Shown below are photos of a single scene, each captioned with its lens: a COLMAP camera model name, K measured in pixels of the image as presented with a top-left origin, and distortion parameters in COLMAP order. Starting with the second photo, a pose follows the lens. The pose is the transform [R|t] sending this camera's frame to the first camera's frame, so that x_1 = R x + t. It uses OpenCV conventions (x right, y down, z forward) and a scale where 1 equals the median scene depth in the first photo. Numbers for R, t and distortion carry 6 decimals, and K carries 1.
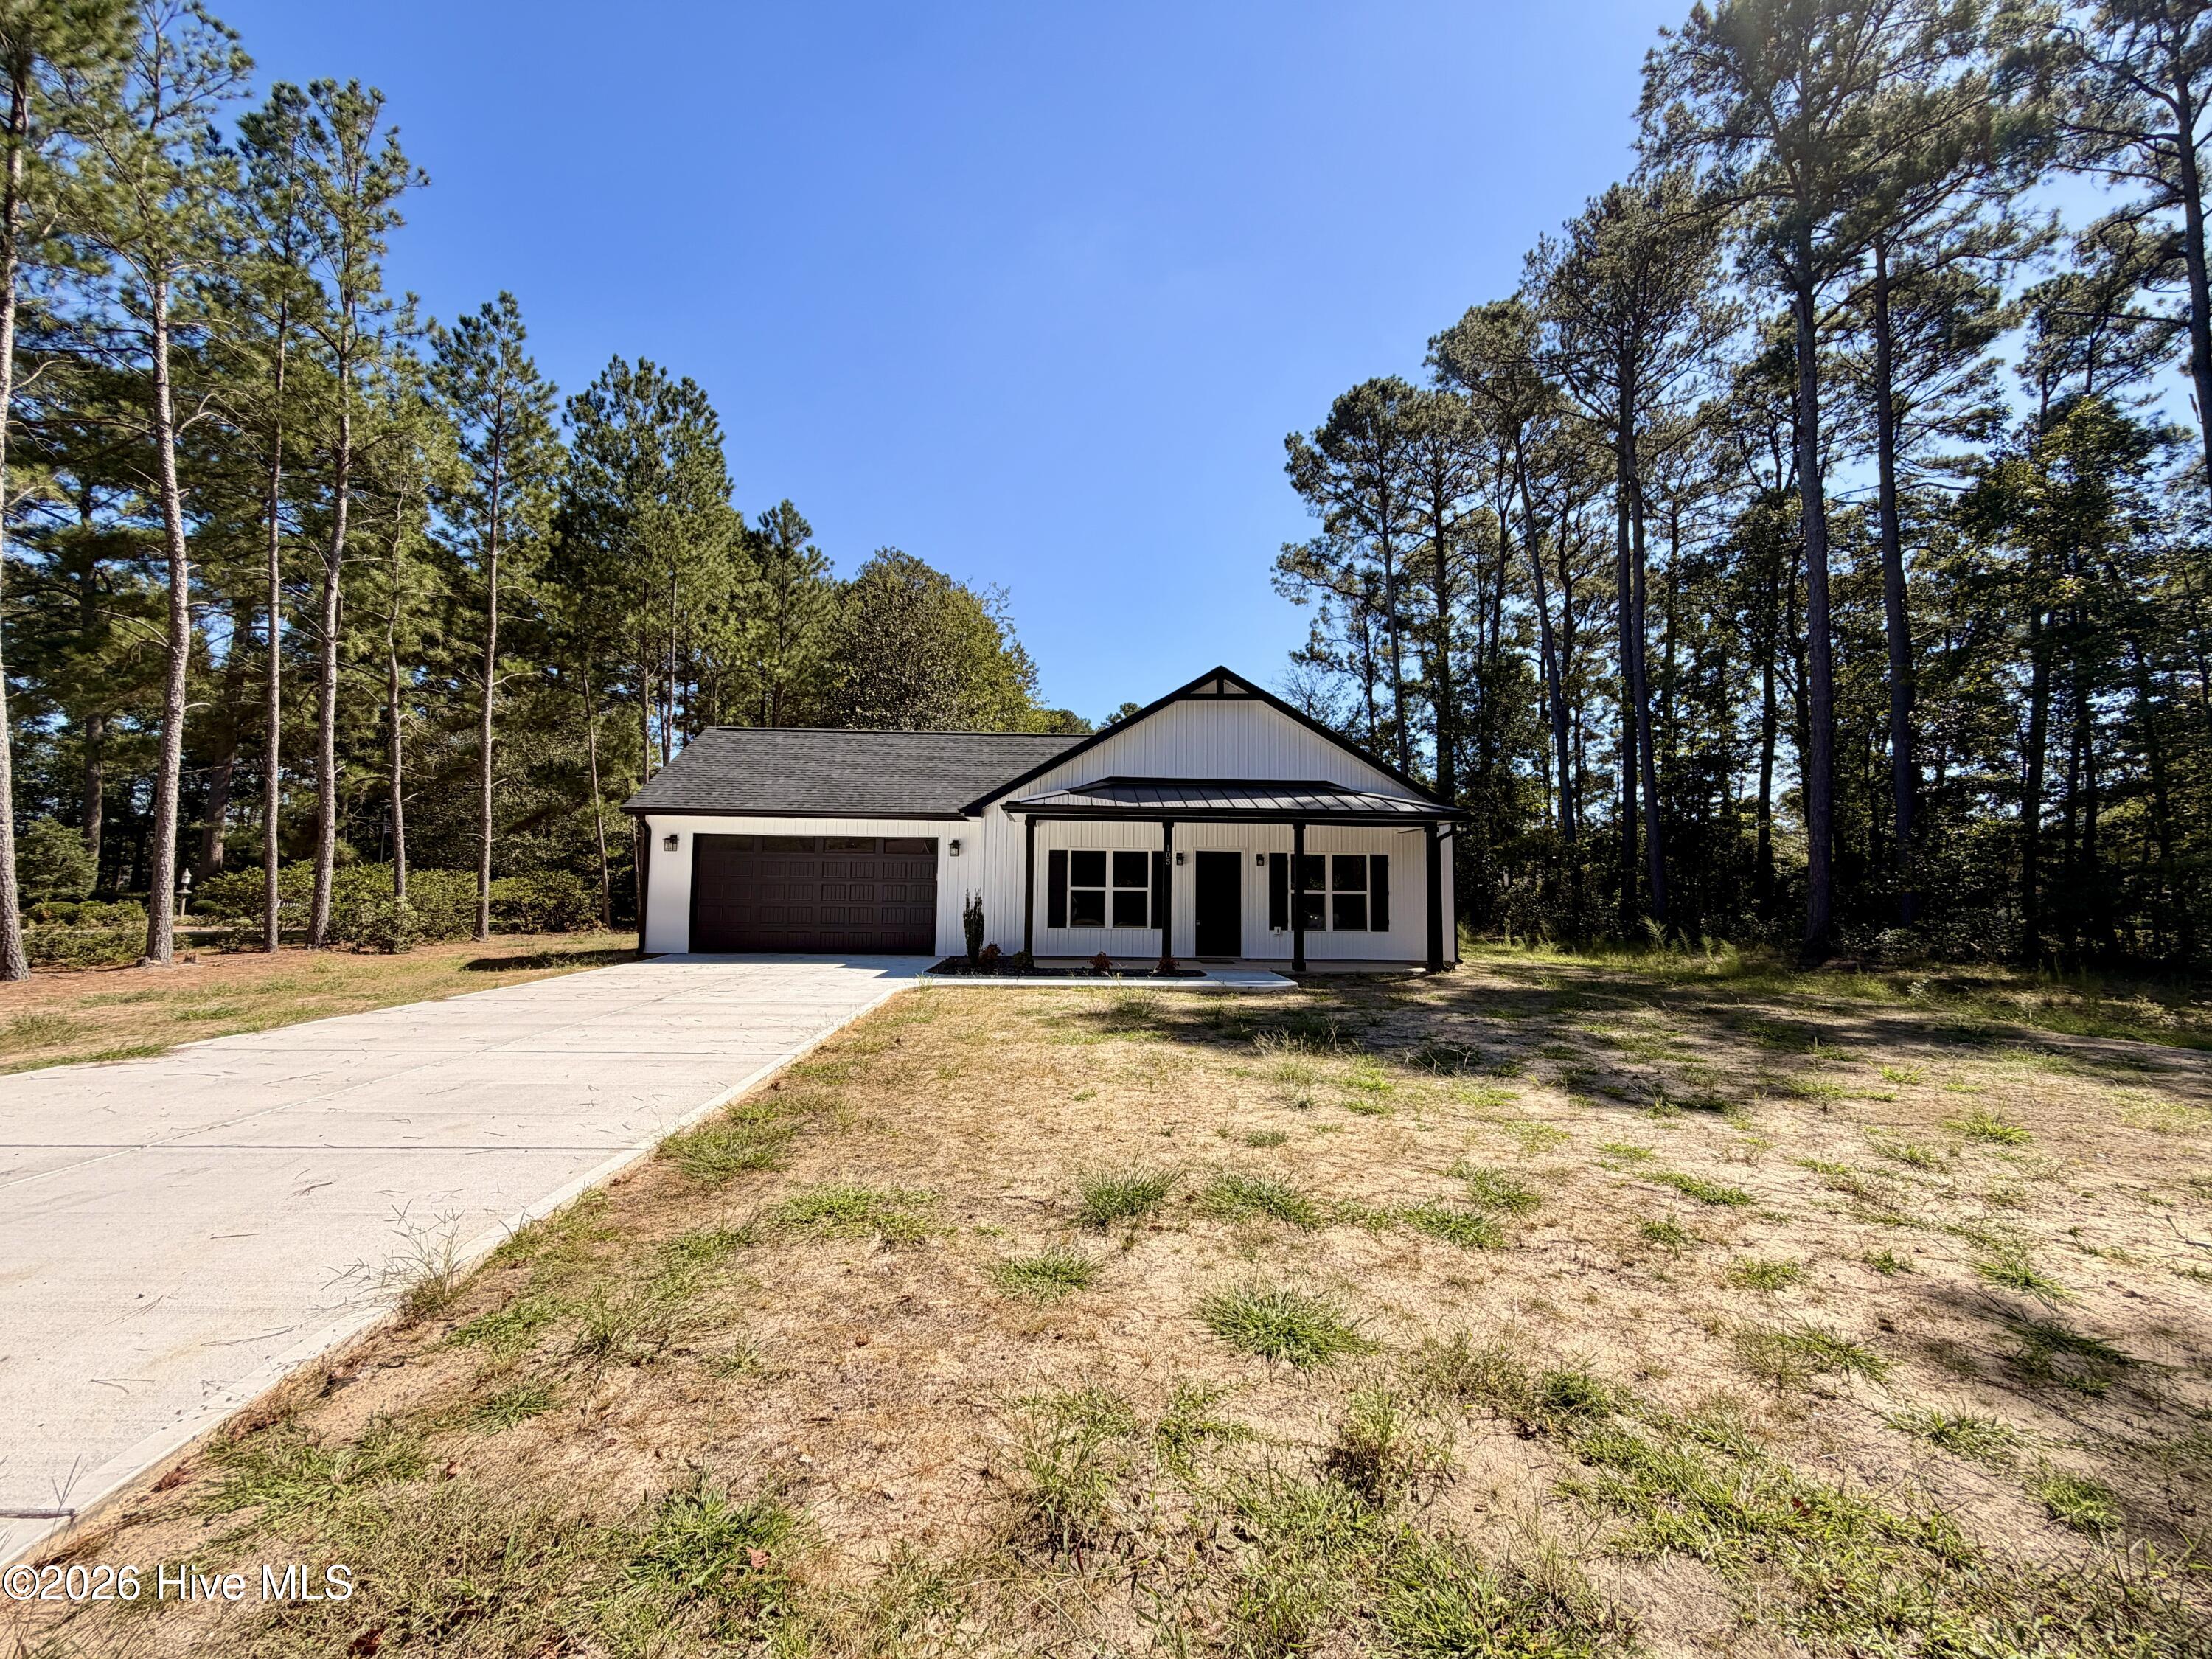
lens RADIAL K [[895.1, 0, 1109.4], [0, 895.1, 829.7], [0, 0, 1]] dist [0.001168, -0.000113]
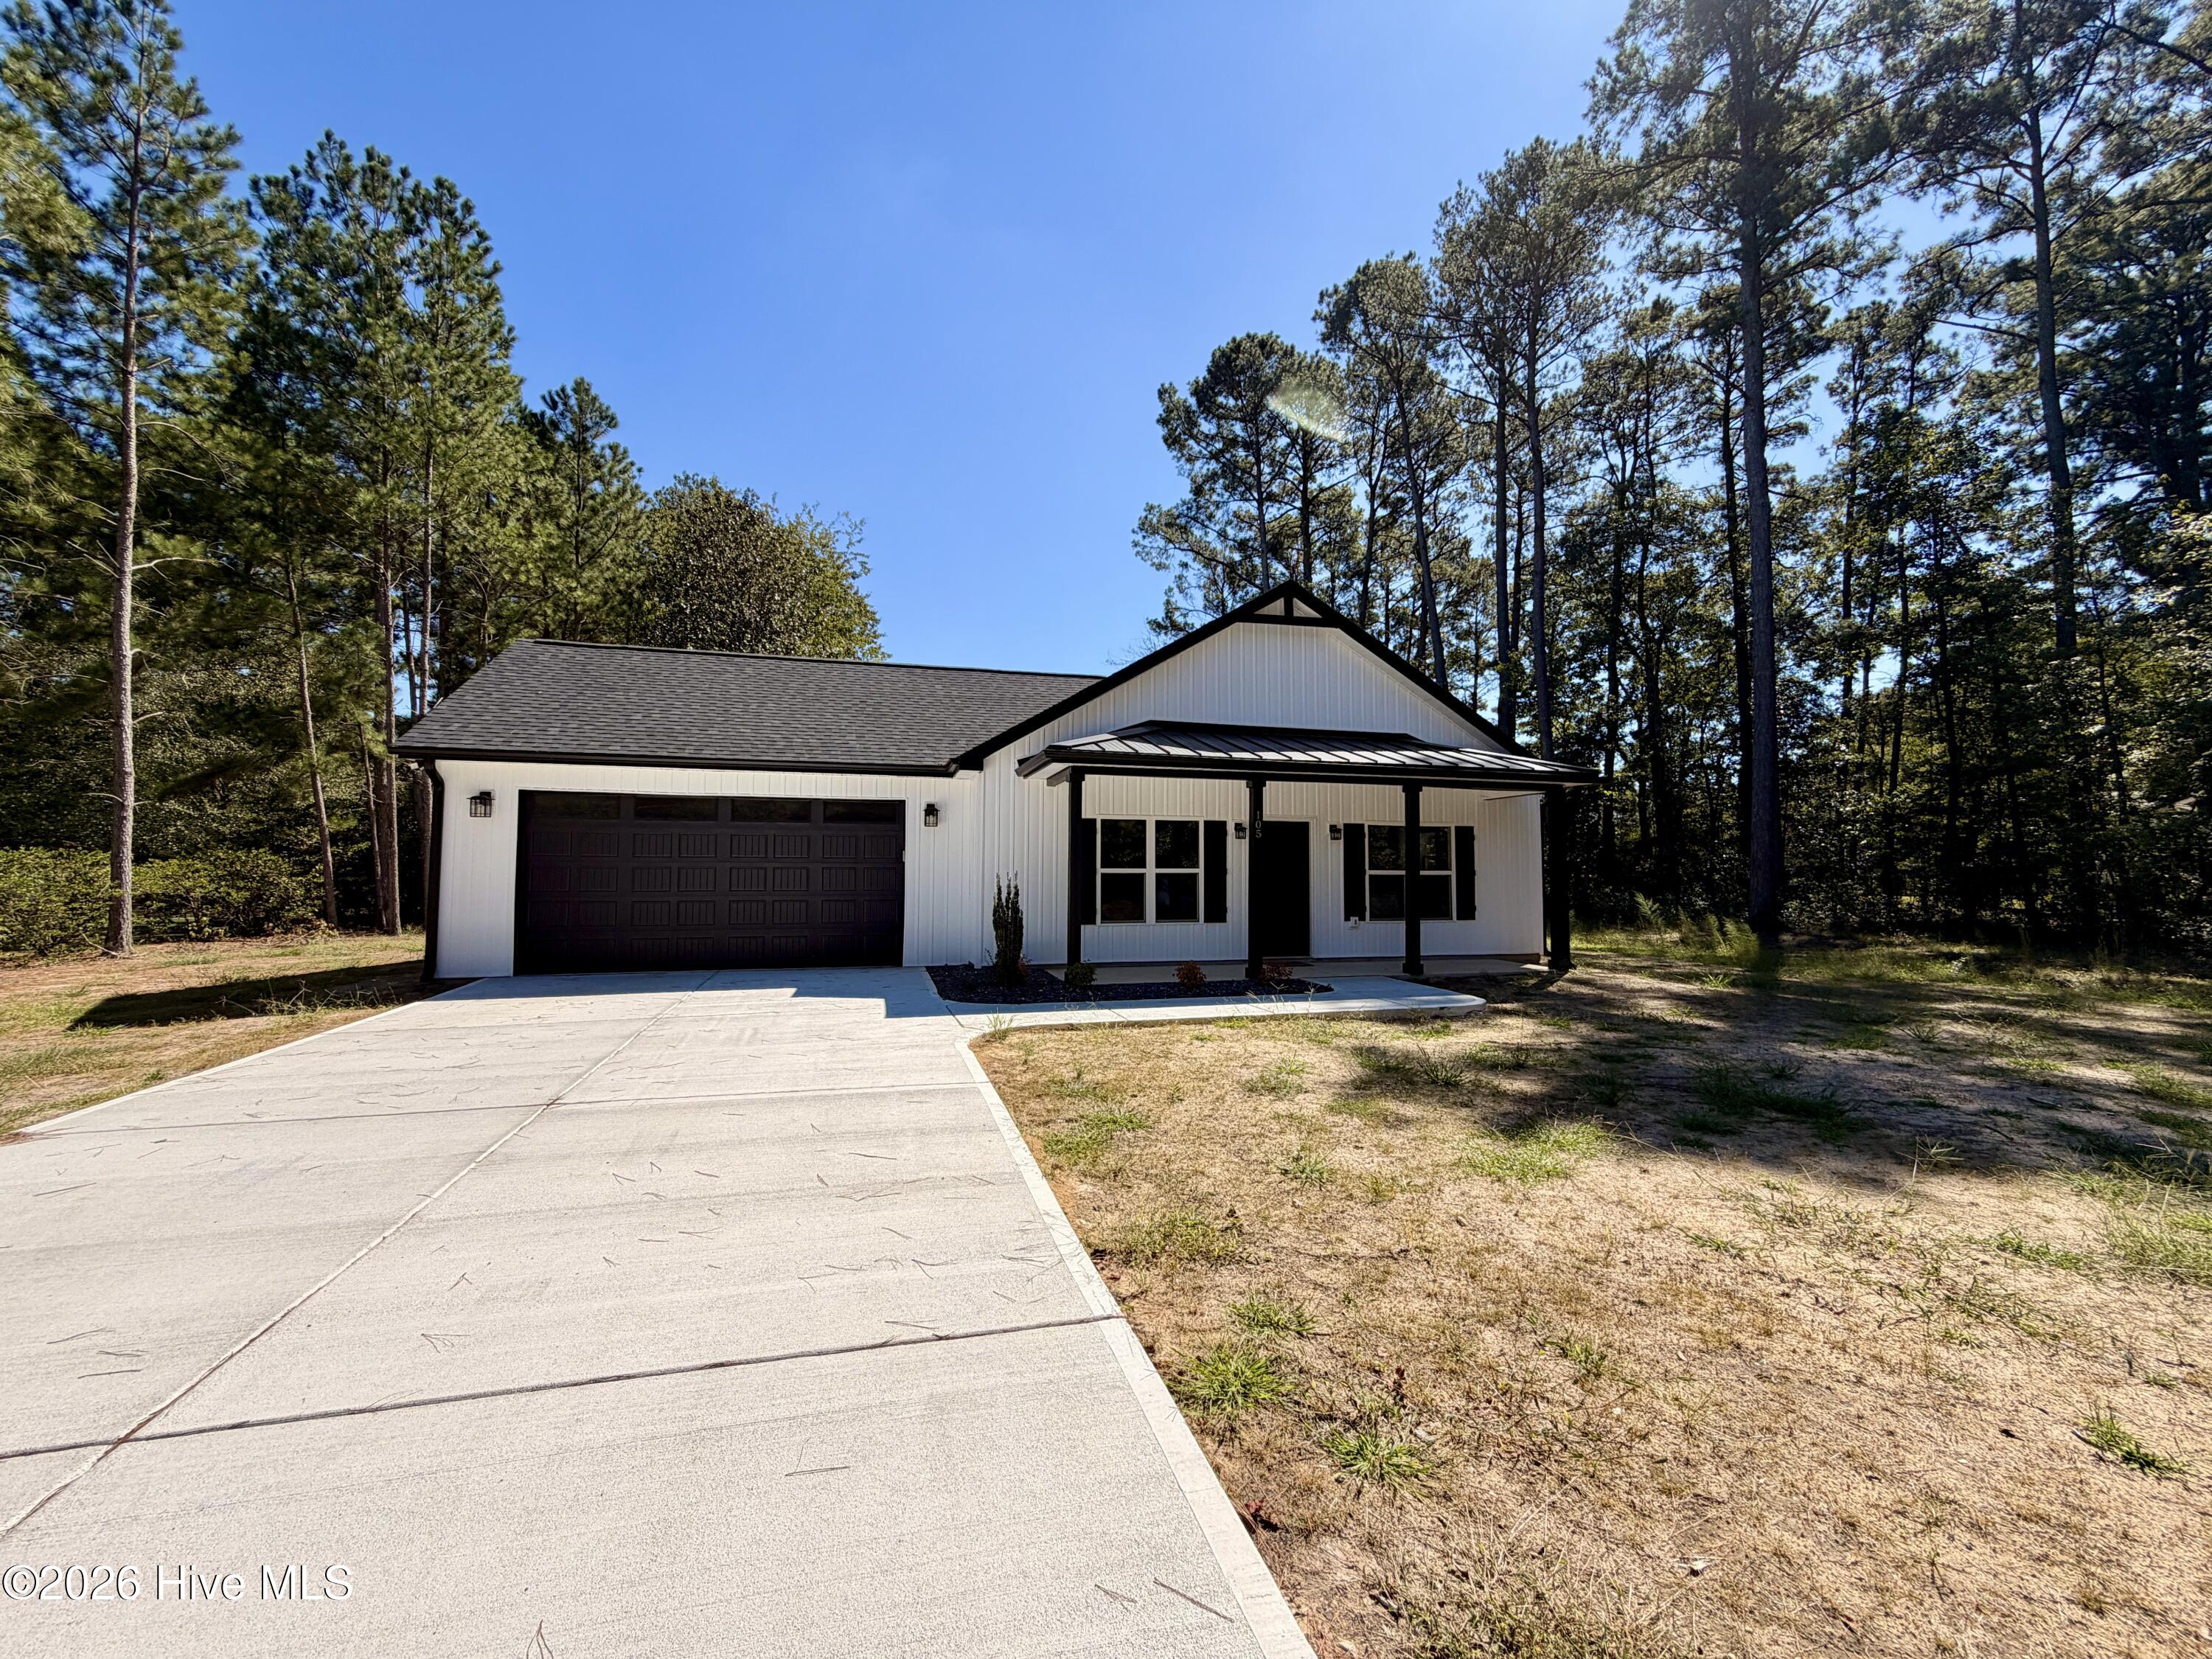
lens RADIAL K [[890.2, 0, 1108.2], [0, 890.2, 834.0], [0, 0, 1]] dist [0.001264, -0.000941]
pose [[0.974317, 0.000953, 0.225179, -0.122430], [-0.007371, 0.999590, 0.027661, 0.009239], [-0.225061, -0.028611, 0.973925, 0.175078]]
